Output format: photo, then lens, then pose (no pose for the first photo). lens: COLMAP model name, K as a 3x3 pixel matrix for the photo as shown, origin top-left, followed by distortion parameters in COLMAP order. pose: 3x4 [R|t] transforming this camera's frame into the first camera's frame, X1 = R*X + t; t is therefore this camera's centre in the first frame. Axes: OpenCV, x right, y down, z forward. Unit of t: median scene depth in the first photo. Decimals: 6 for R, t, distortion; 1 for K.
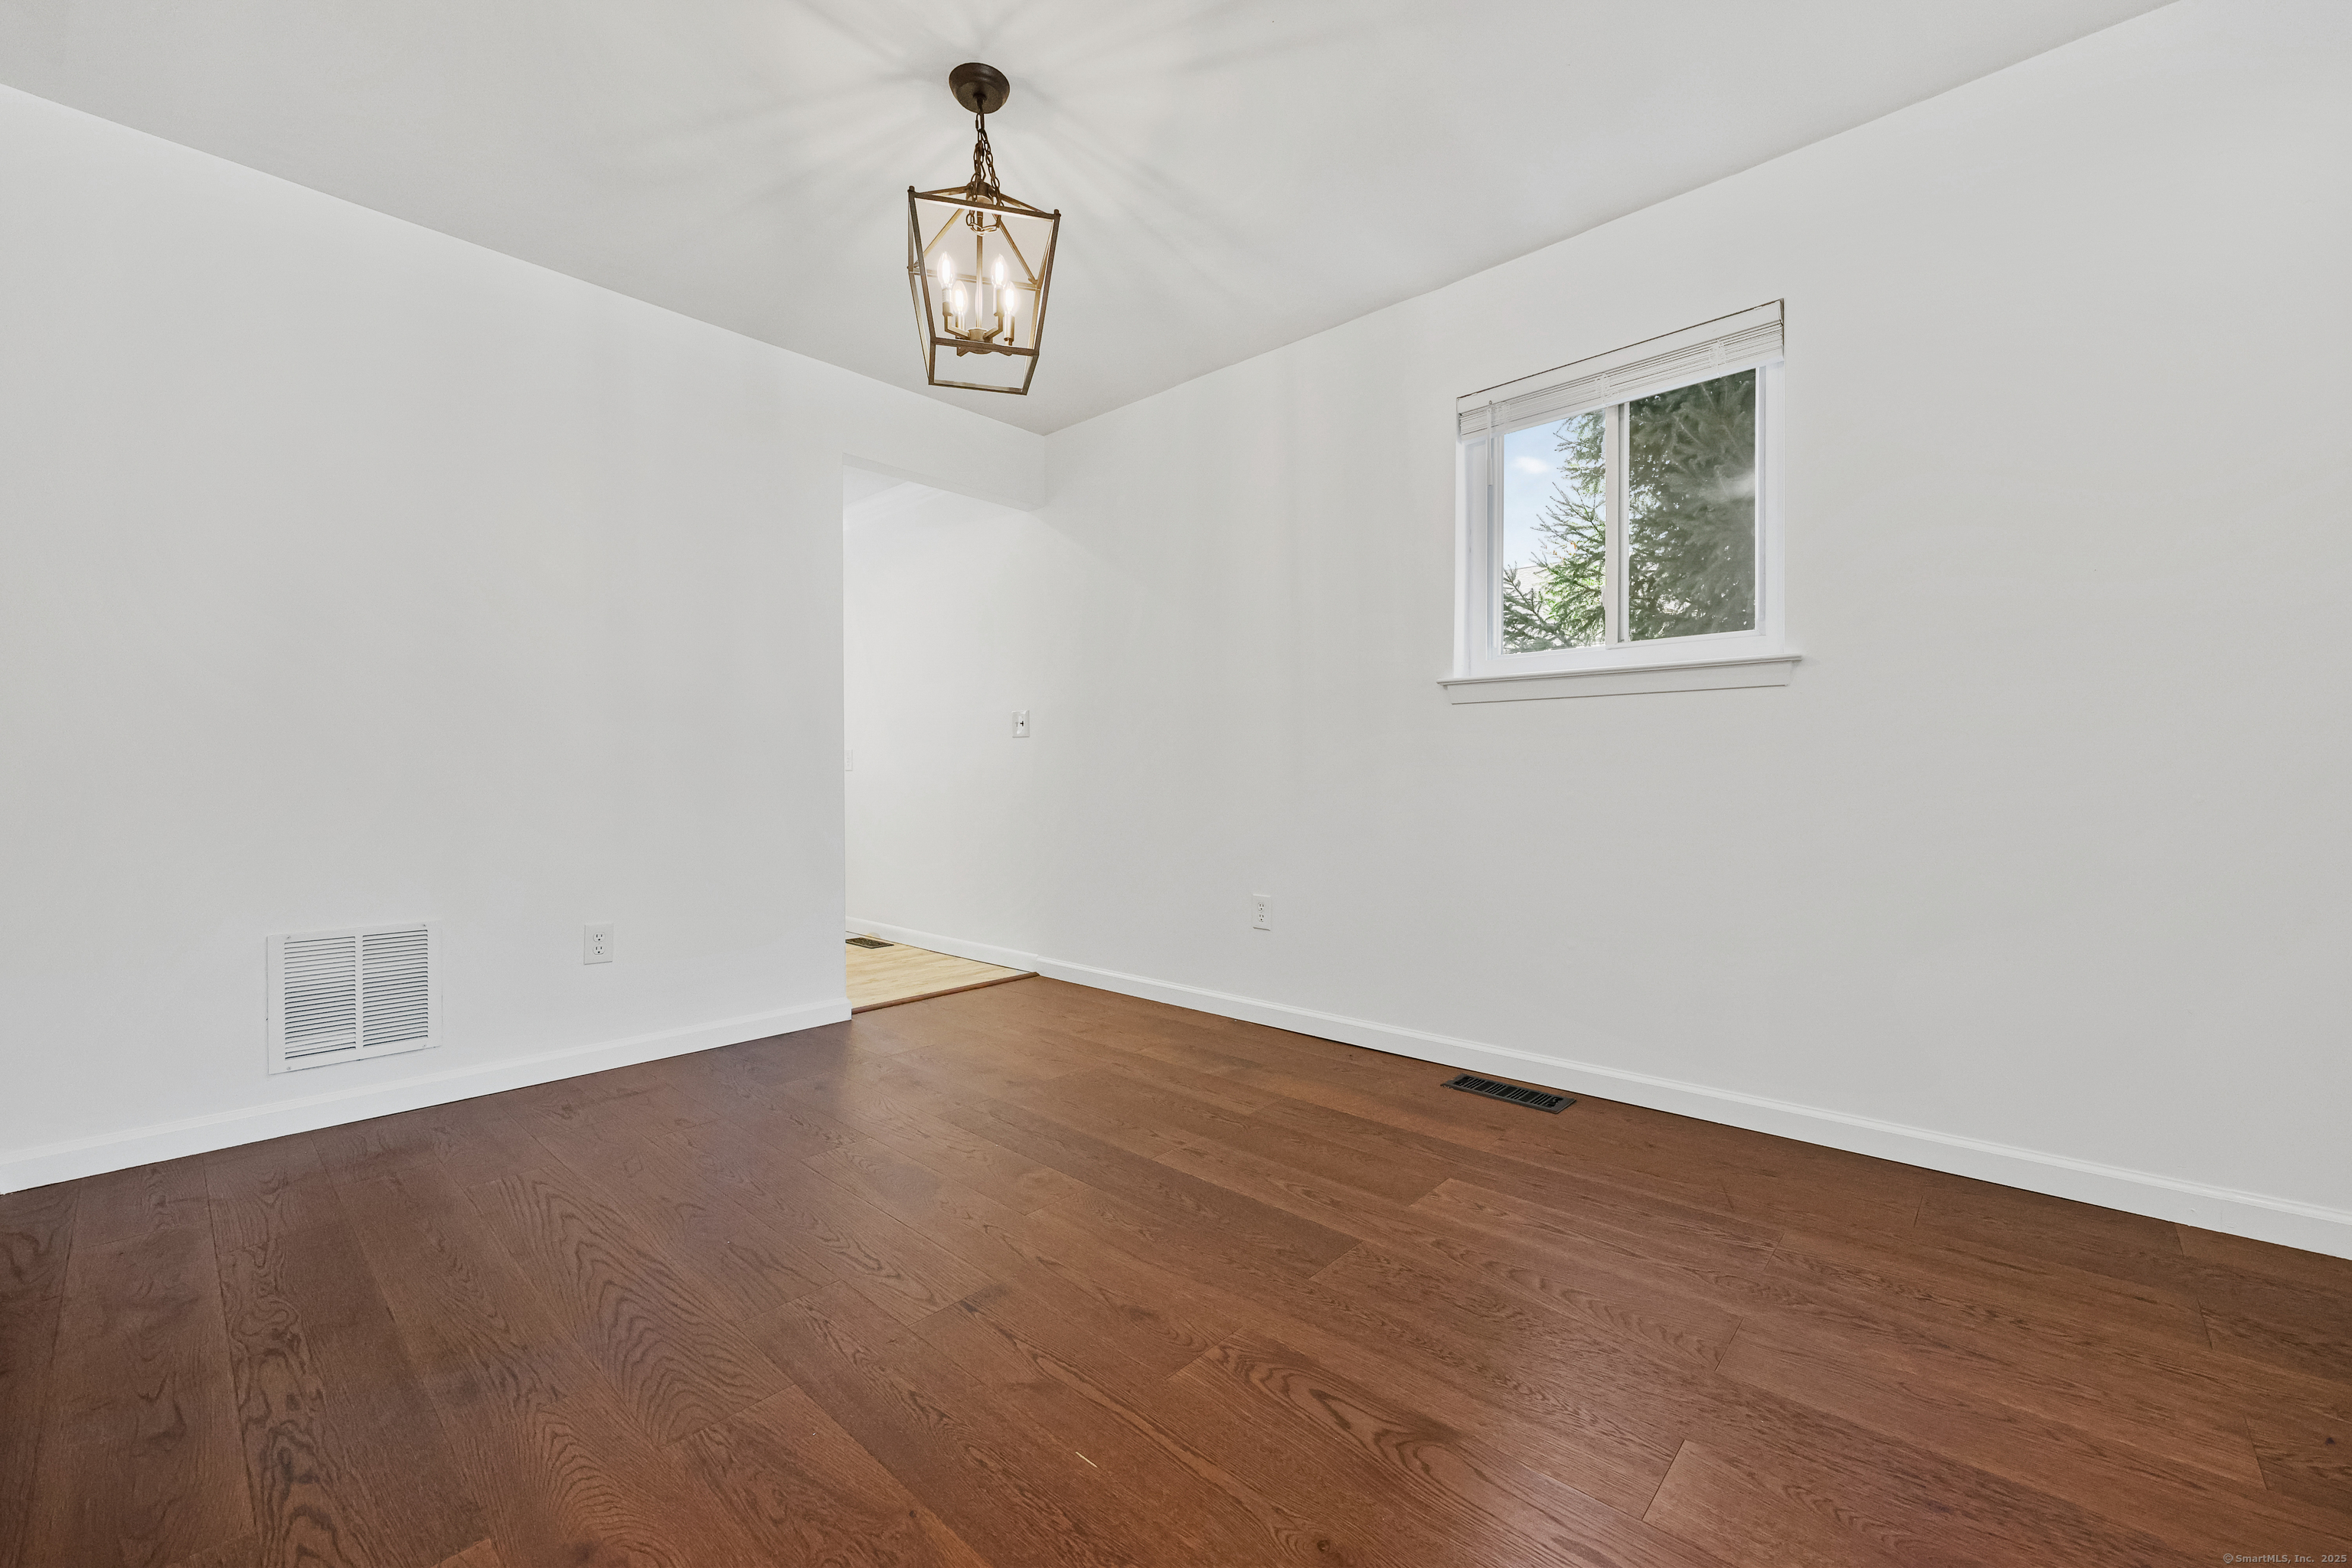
lens RADIAL K [[946.7, 0, 1184.0], [0, 946.7, 785.7], [0, 0, 1]] dist [-0.002972, 0.000401]
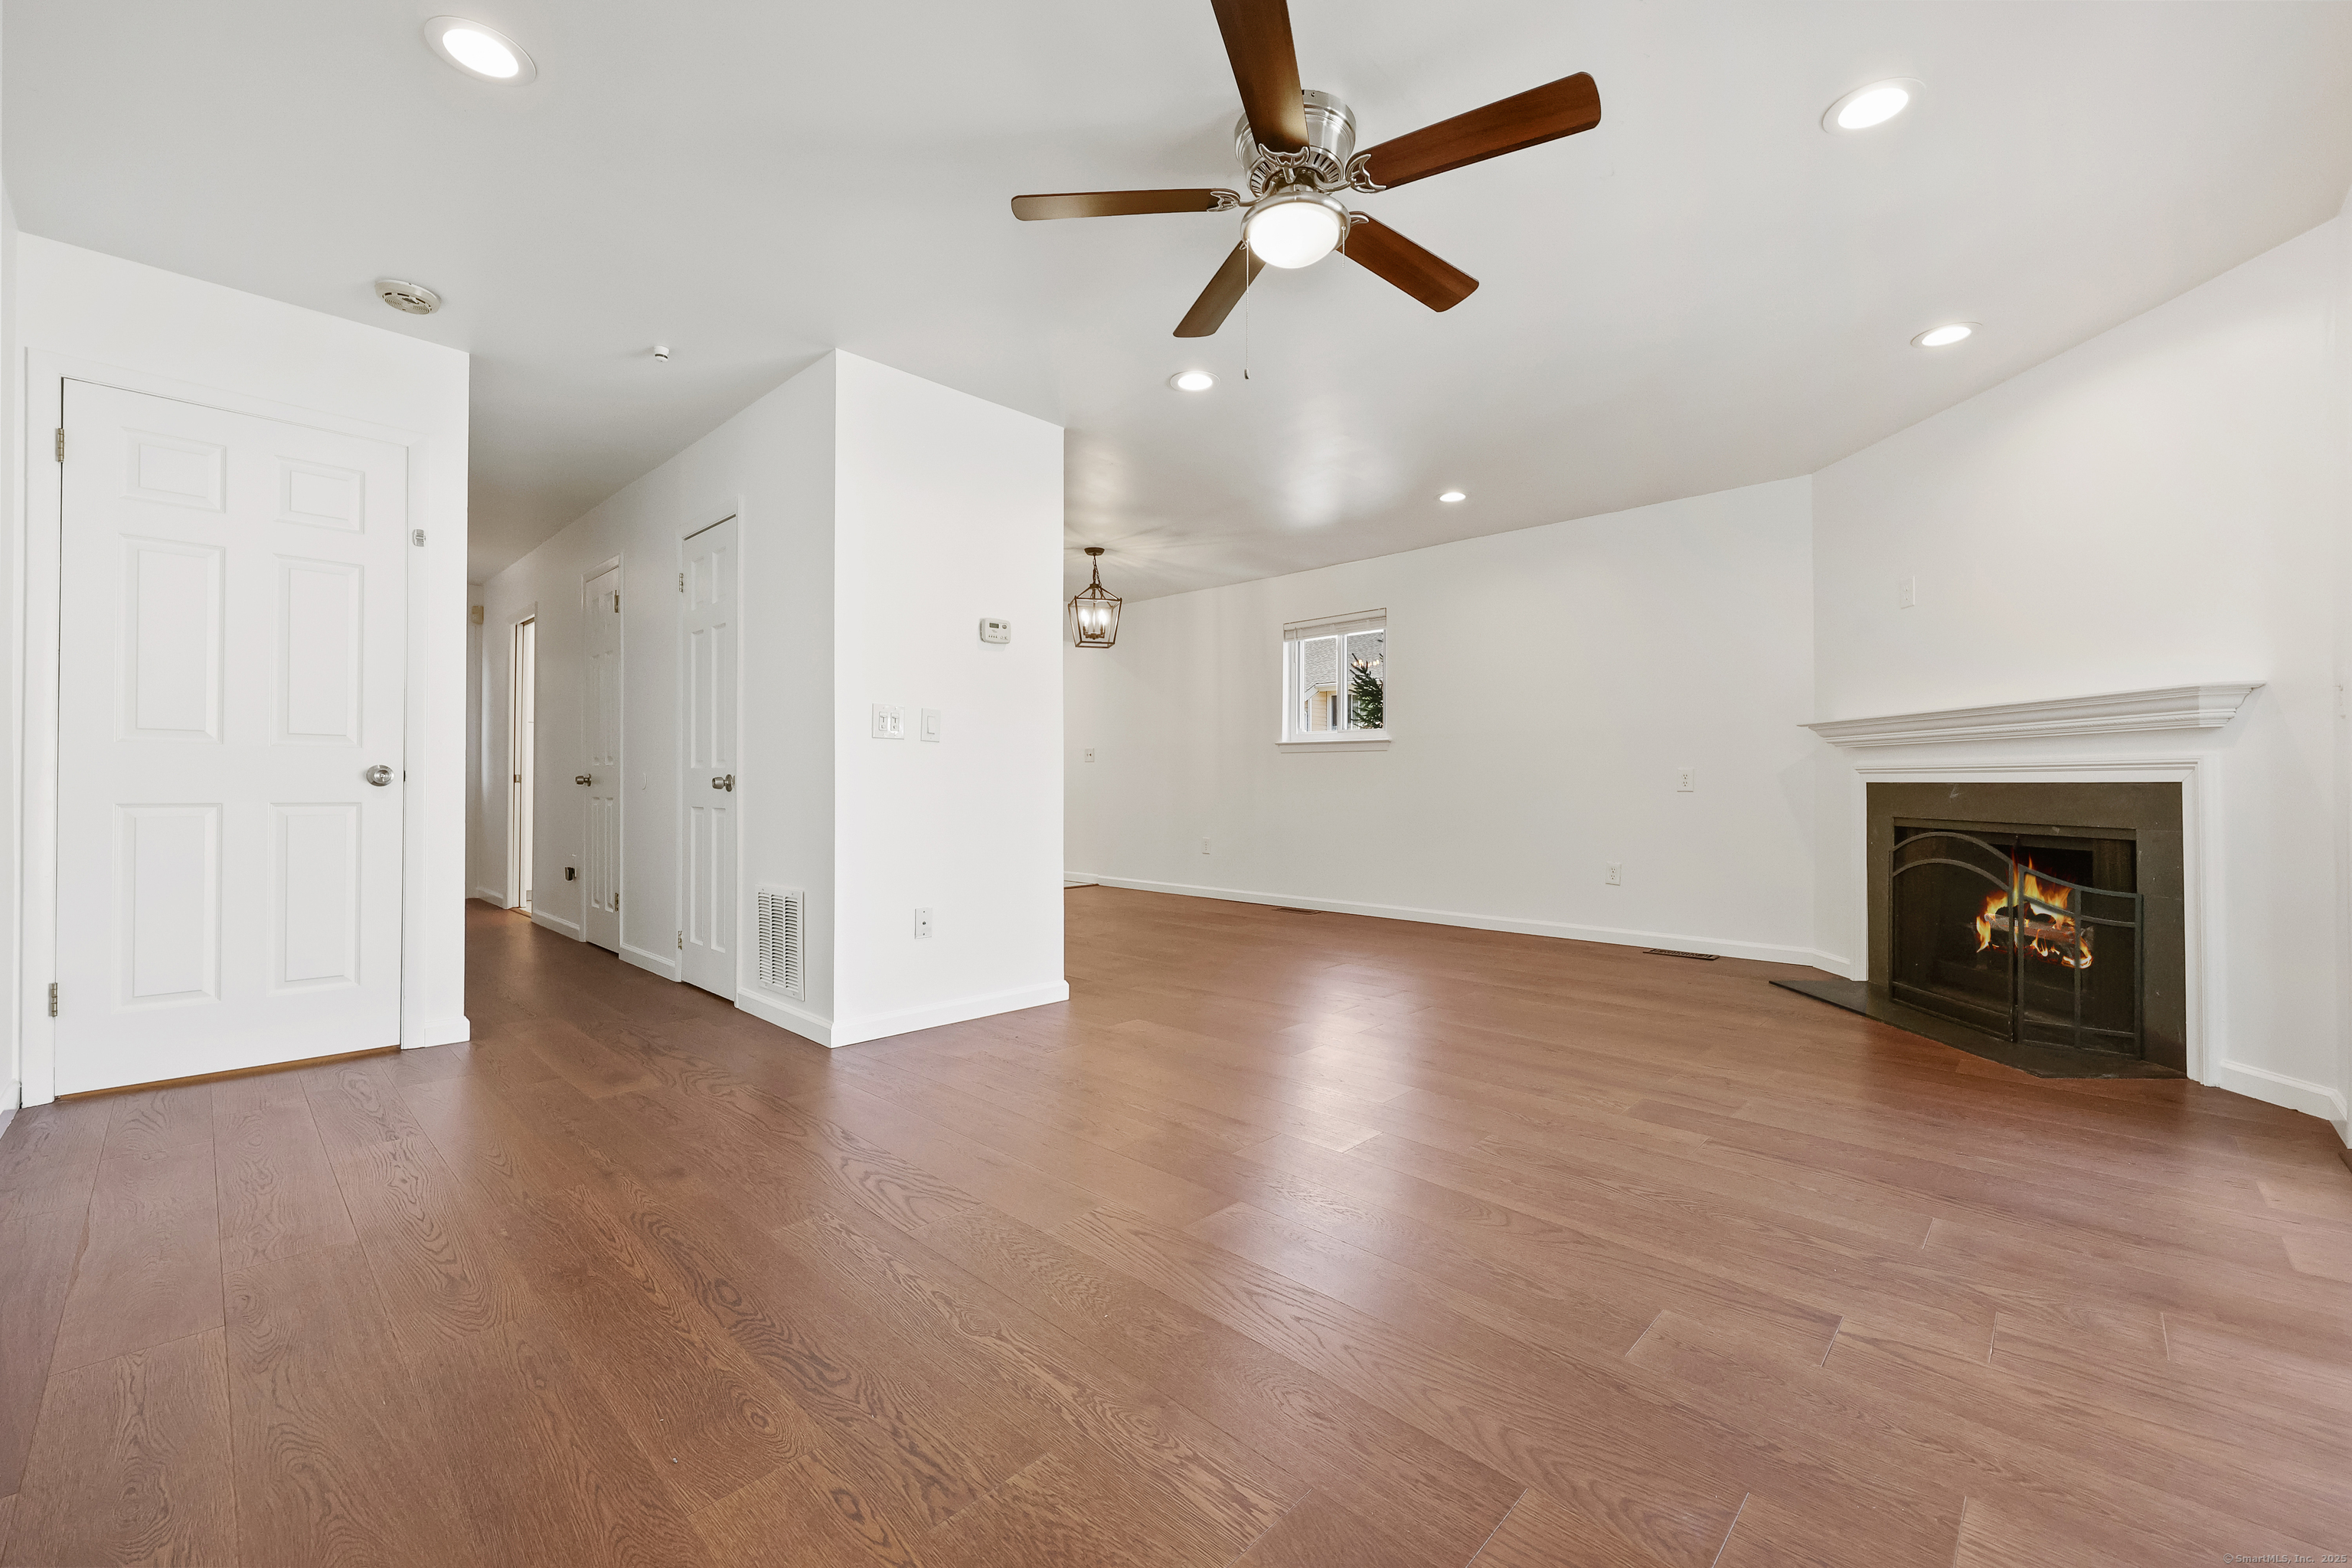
lens RADIAL K [[946.7, 0, 1187.8], [0, 946.7, 776.9], [0, 0, 1]] dist [-0.002972, 0.000401]
pose [[0.999738, 0.001919, -0.022796, 0.121337], [-0.002125, 0.999957, -0.009027, -0.006040], [0.022777, 0.009073, 0.999699, -1.644657]]
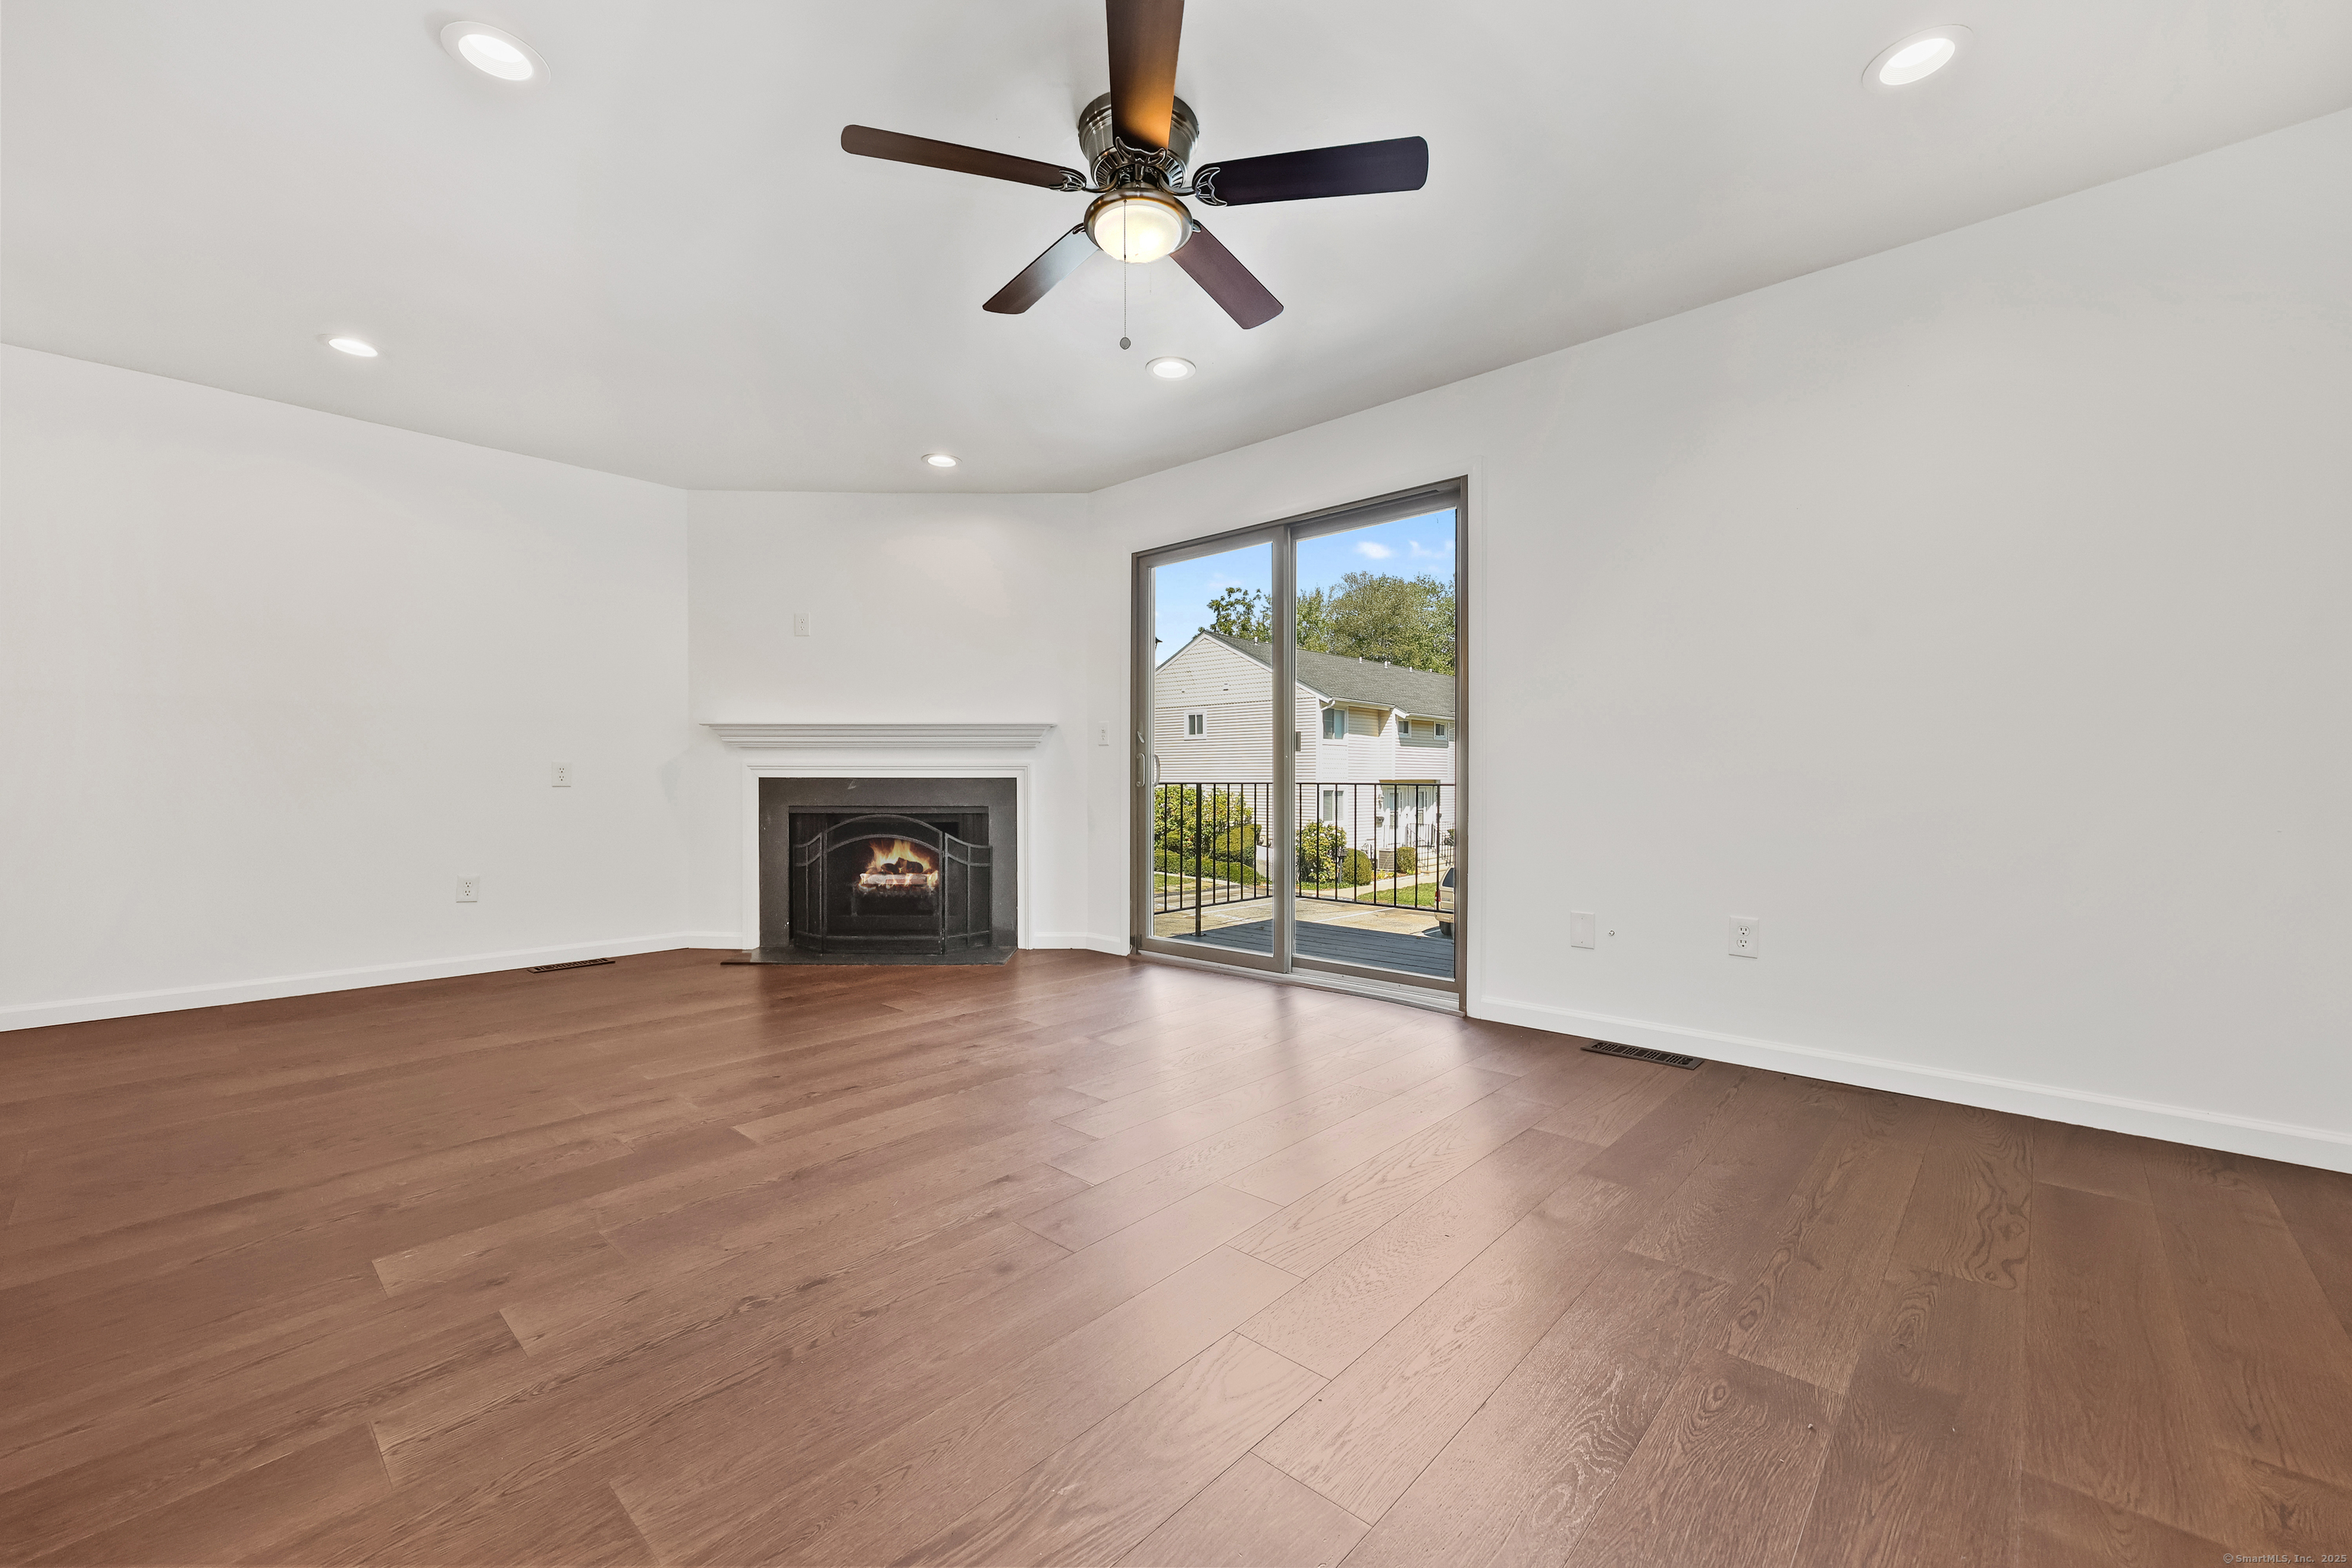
lens RADIAL K [[946.7, 0, 1172.7], [0, 946.7, 790.2], [0, 0, 1]] dist [-0.002972, 0.000401]
pose [[0.007664, -0.009929, 0.999921, -0.700664], [0.001653, 0.999949, 0.009916, -0.005877], [-0.999969, 0.001577, 0.007680, -0.785180]]
